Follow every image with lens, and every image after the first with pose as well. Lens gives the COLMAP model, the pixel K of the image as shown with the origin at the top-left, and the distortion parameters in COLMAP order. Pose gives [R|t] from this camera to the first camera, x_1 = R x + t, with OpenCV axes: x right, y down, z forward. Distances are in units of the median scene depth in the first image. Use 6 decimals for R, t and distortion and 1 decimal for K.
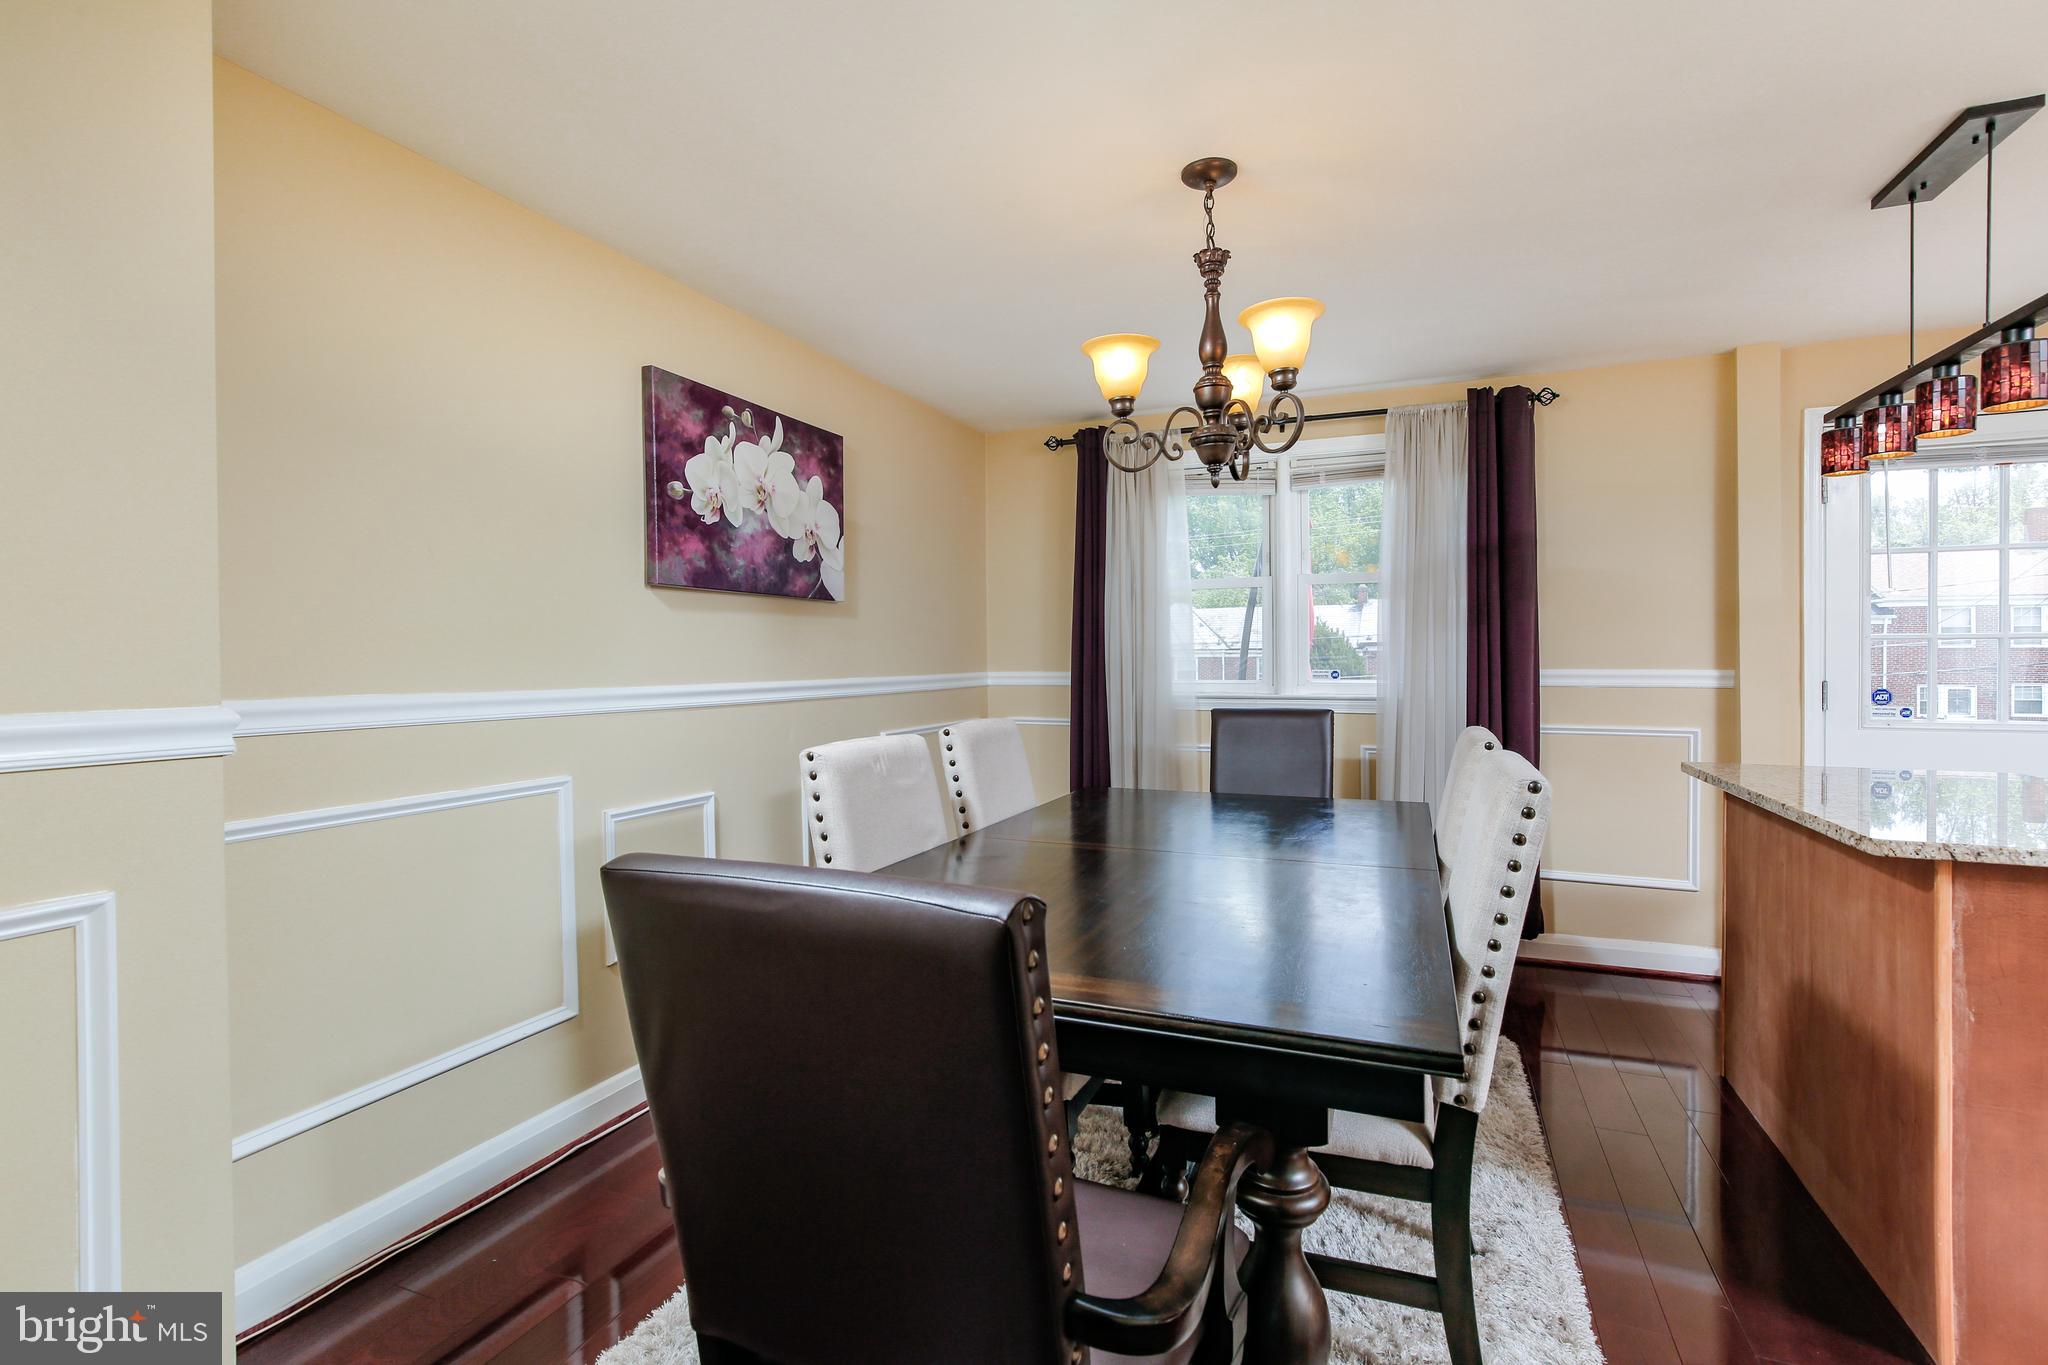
lens RADIAL K [[959.9, 0, 1045.4], [0, 959.9, 671.3], [0, 0, 1]] dist [0.011702, 0.000456]
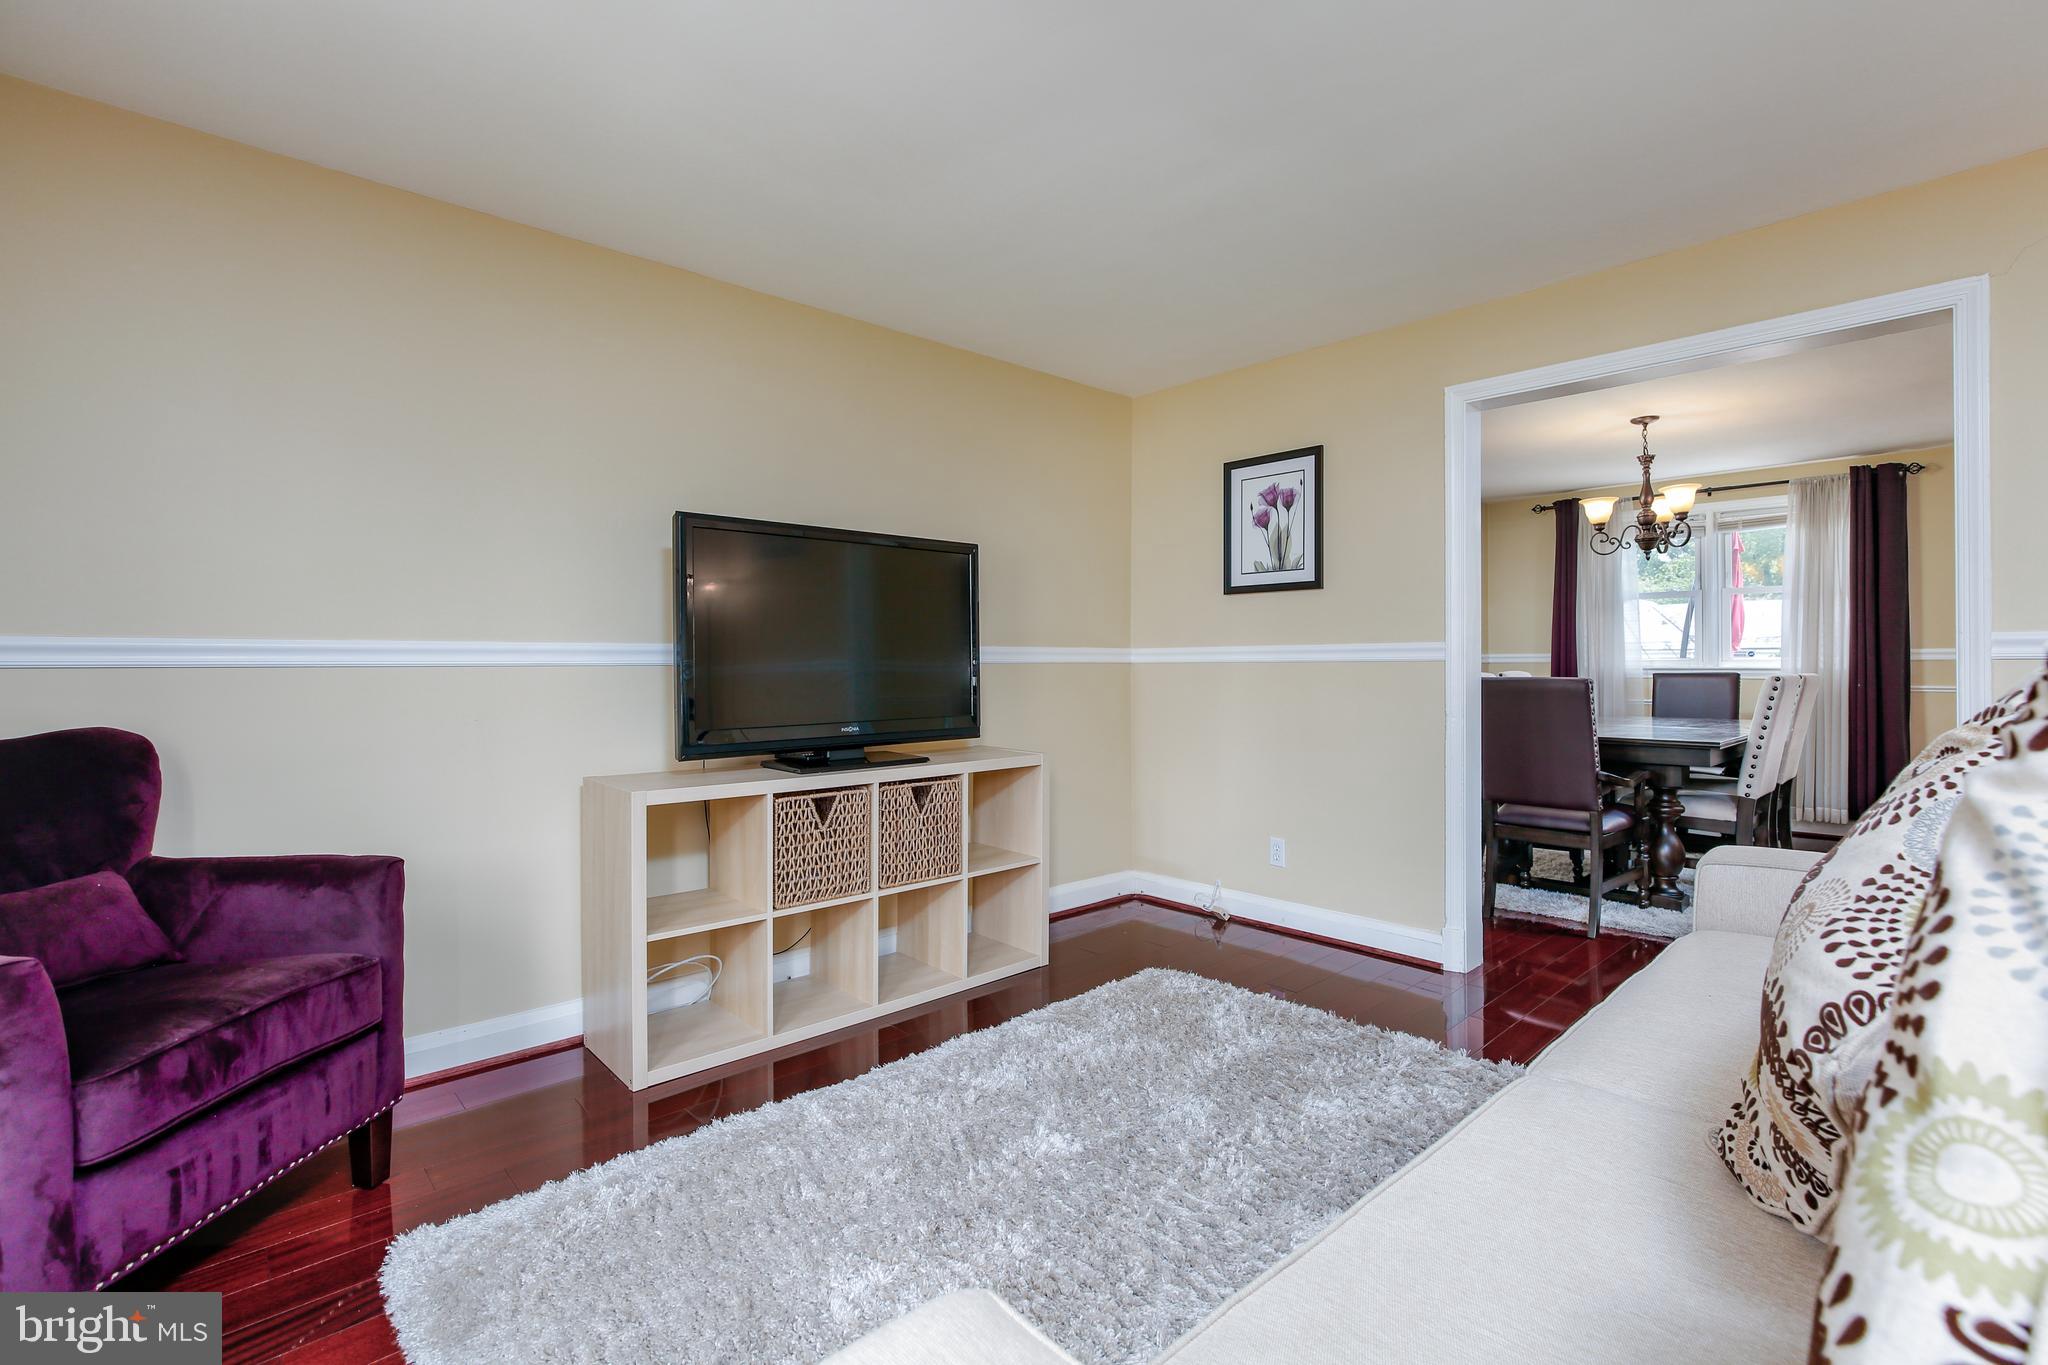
lens RADIAL K [[940.3, 0, 1030.0], [0, 940.3, 663.7], [0, 0, 1]] dist [0.000350, -0.000038]
pose [[0.908057, 0.008641, -0.418757, -0.119611], [-0.009411, 0.999956, 0.000226, 0.033992], [0.418740, 0.003735, 0.908098, -0.912536]]
